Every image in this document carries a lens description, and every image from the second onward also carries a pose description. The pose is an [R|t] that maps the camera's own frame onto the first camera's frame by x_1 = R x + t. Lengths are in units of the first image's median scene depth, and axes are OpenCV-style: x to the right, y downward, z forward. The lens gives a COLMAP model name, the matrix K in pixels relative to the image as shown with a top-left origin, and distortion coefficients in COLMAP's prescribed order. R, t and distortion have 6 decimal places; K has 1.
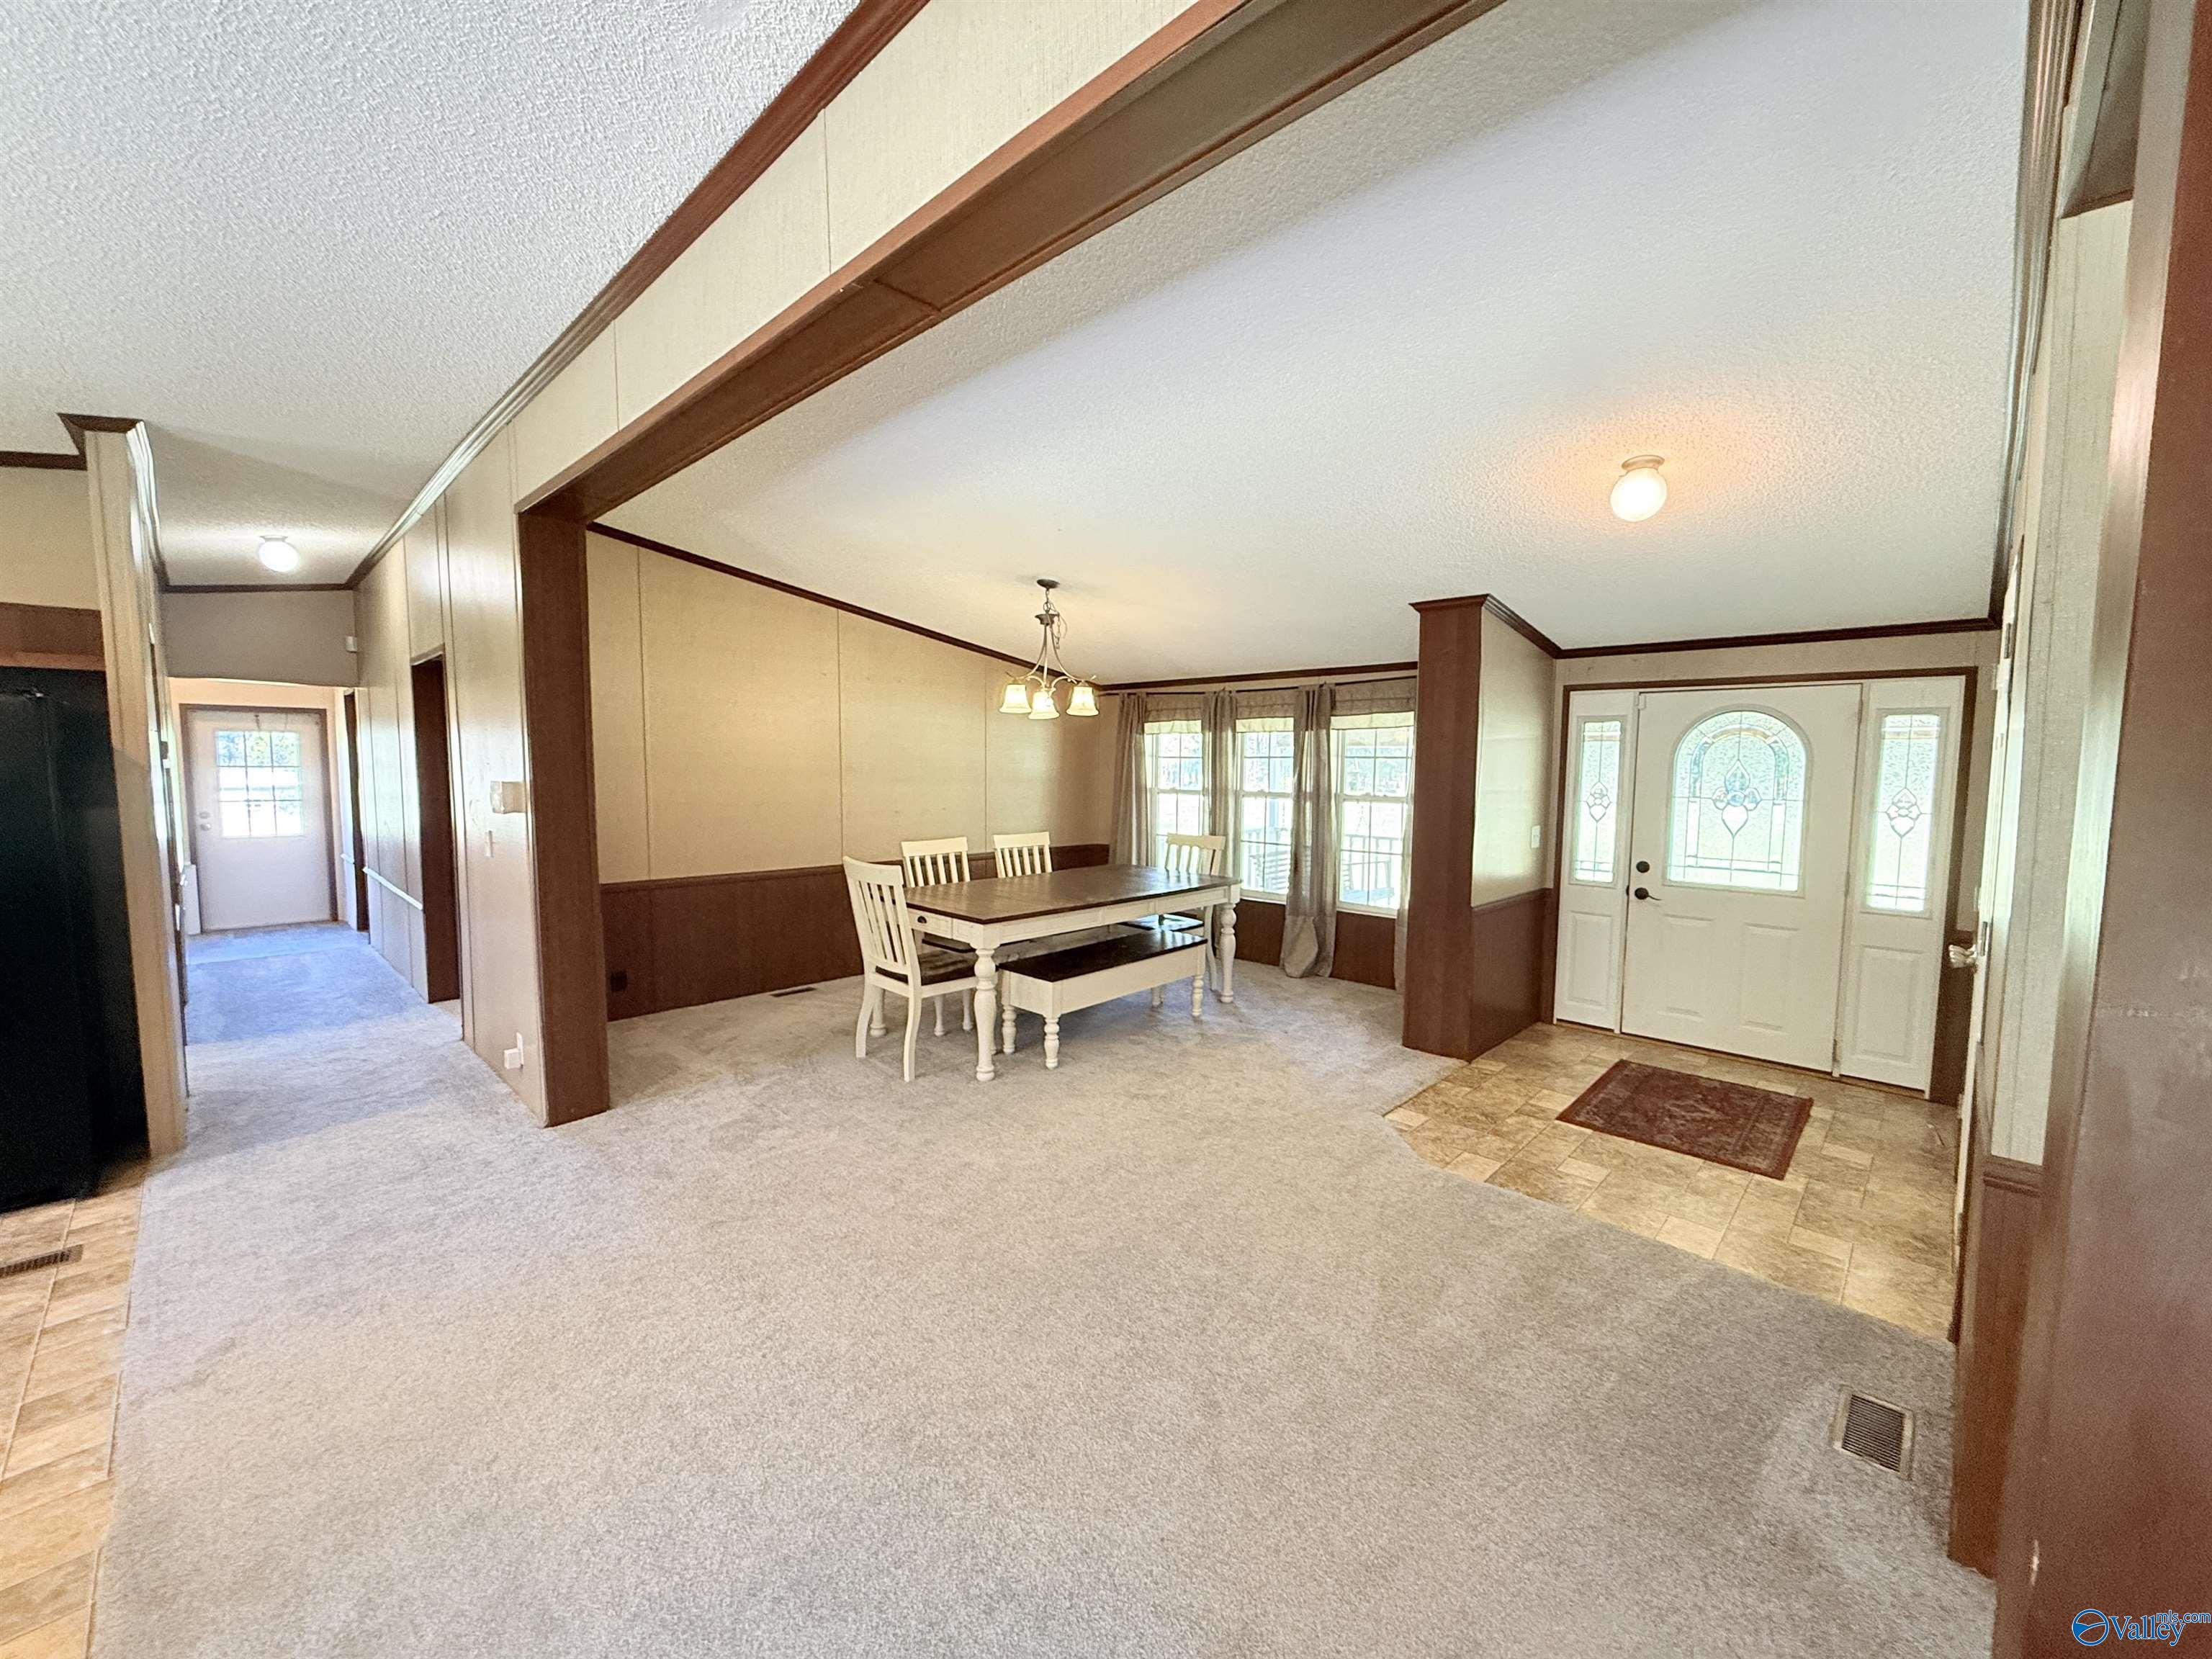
lens RADIAL K [[874.2, 0, 1102.2], [0, 874.2, 831.3], [0, 0, 1]] dist [-0.000587, 0.000321]
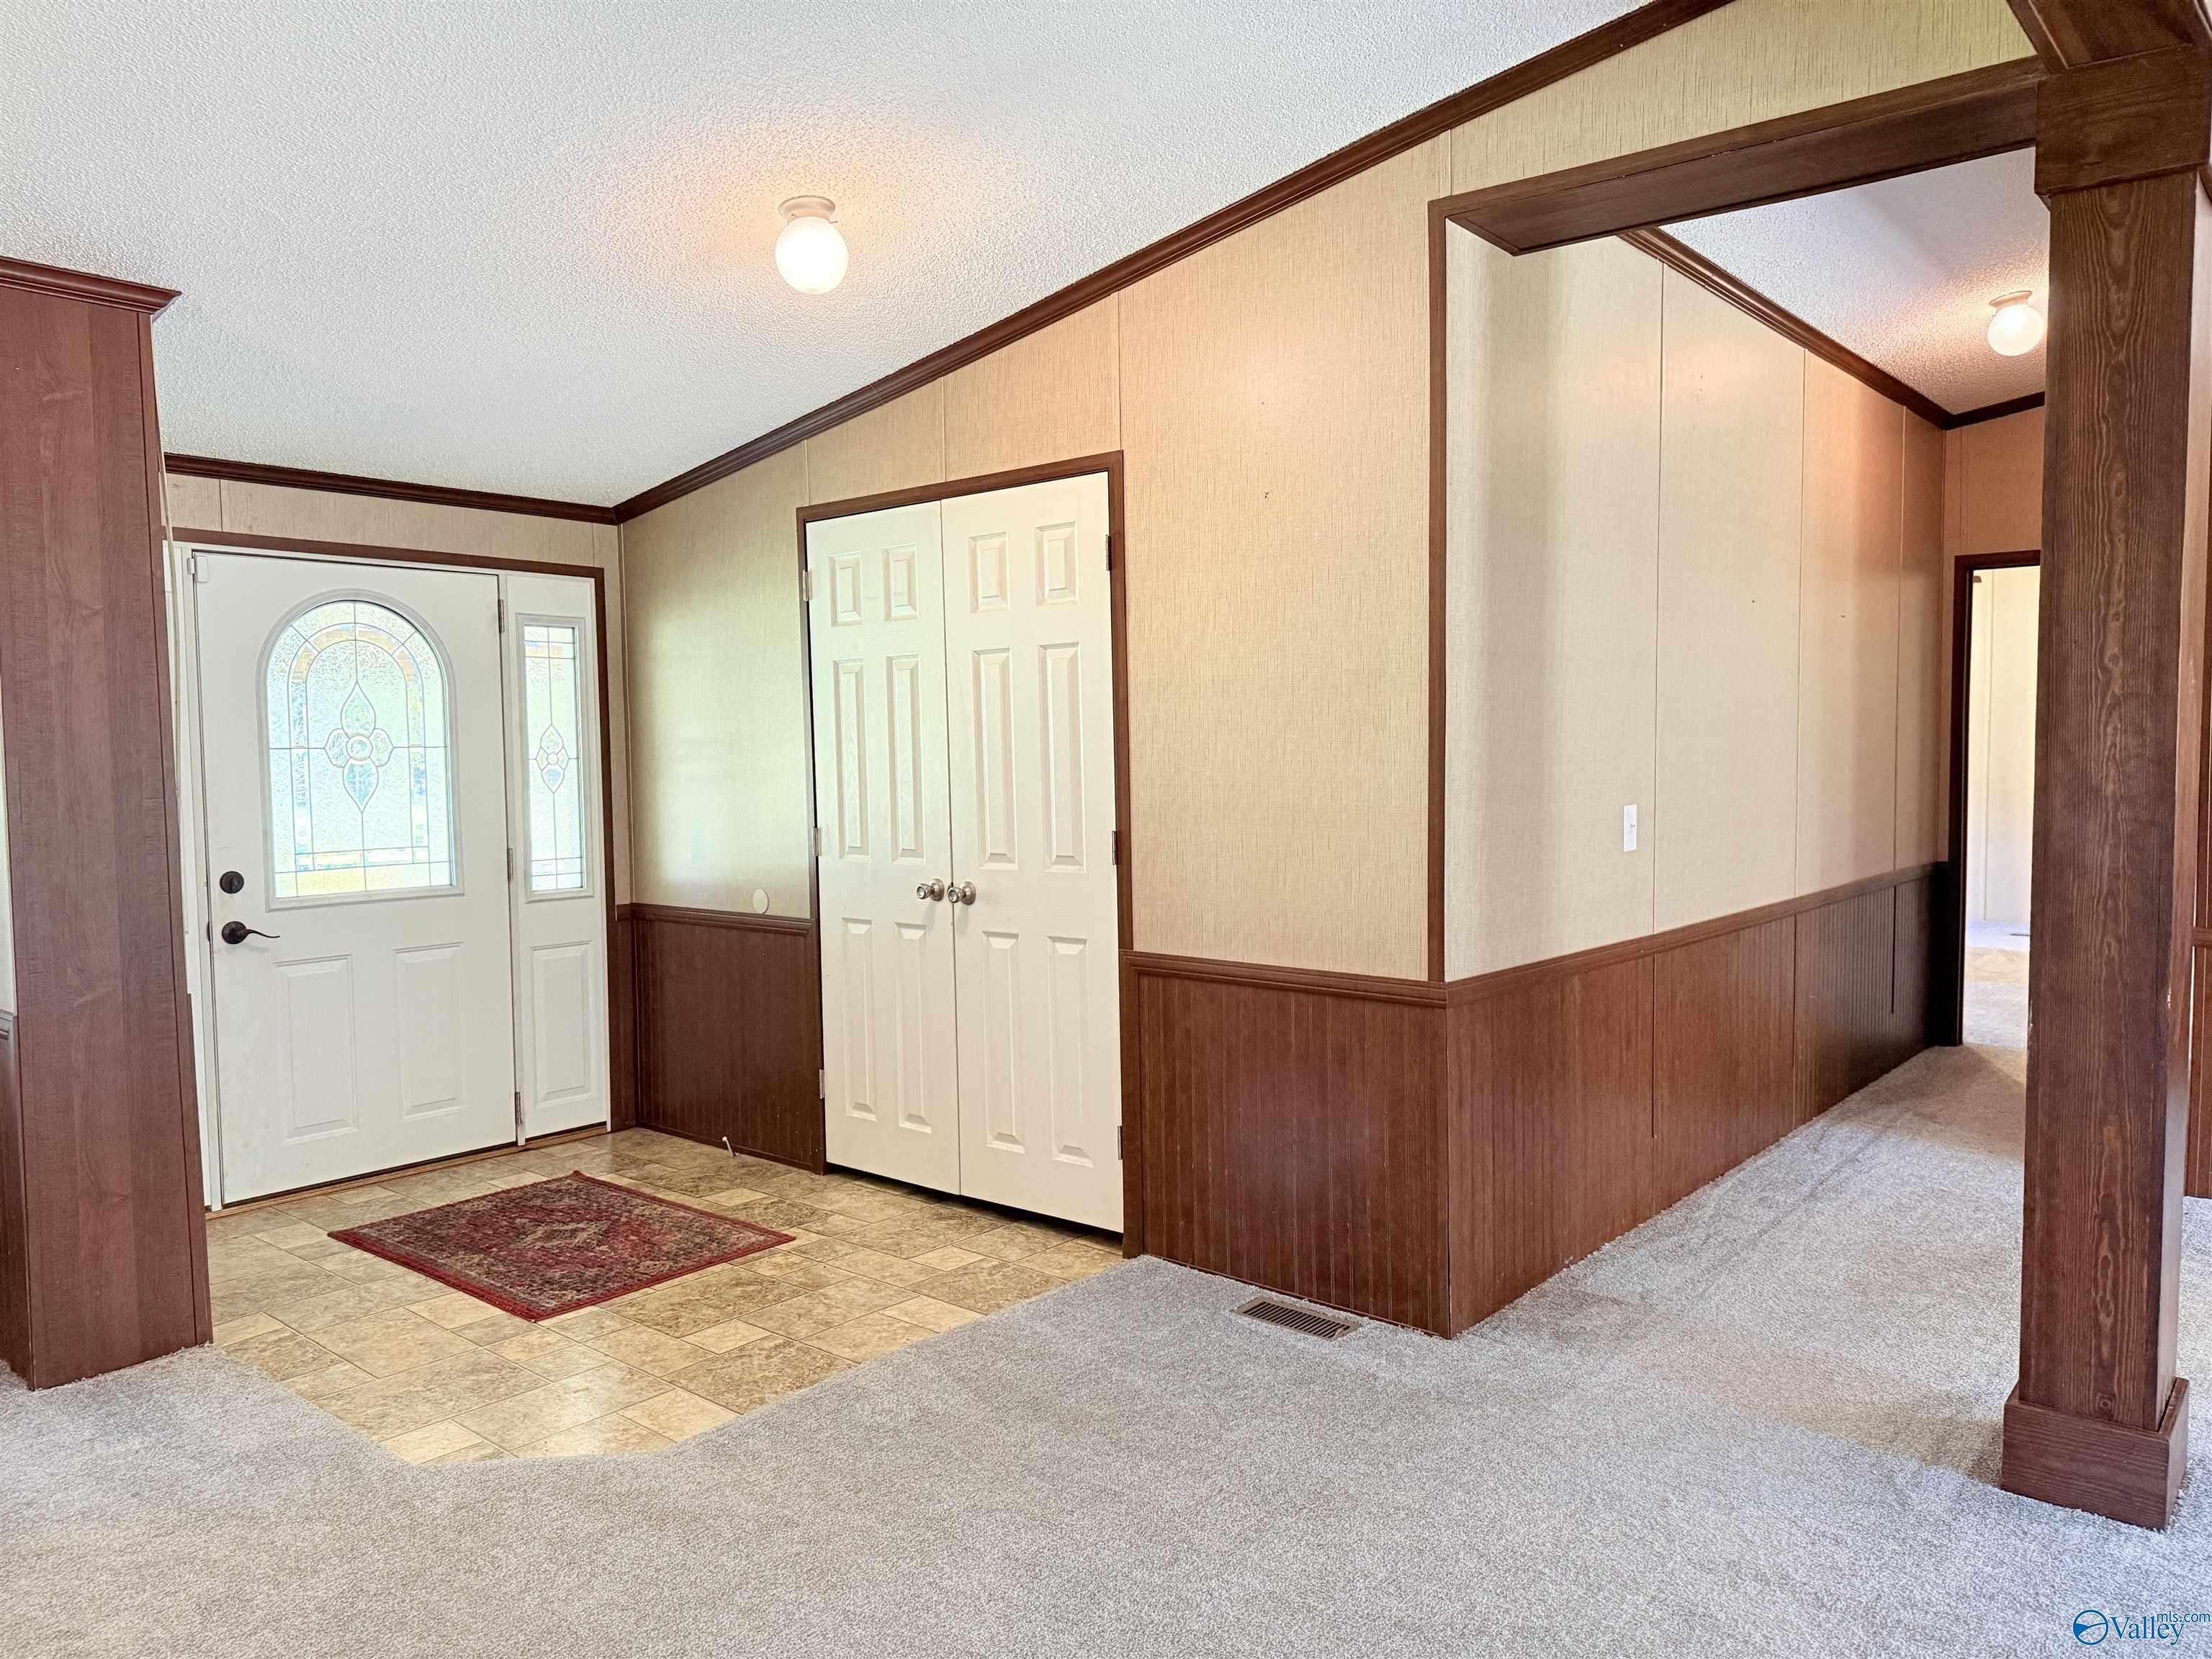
lens RADIAL K [[1544.7, 0, 1100.4], [0, 1544.7, 847.1], [0, 0, 1]] dist [0.160188, -0.219427]
pose [[-0.058695, -0.076150, 0.995367, -0.370975], [0.086923, 0.992909, 0.081088, -0.012596], [-0.994484, 0.091280, -0.051660, 0.533383]]
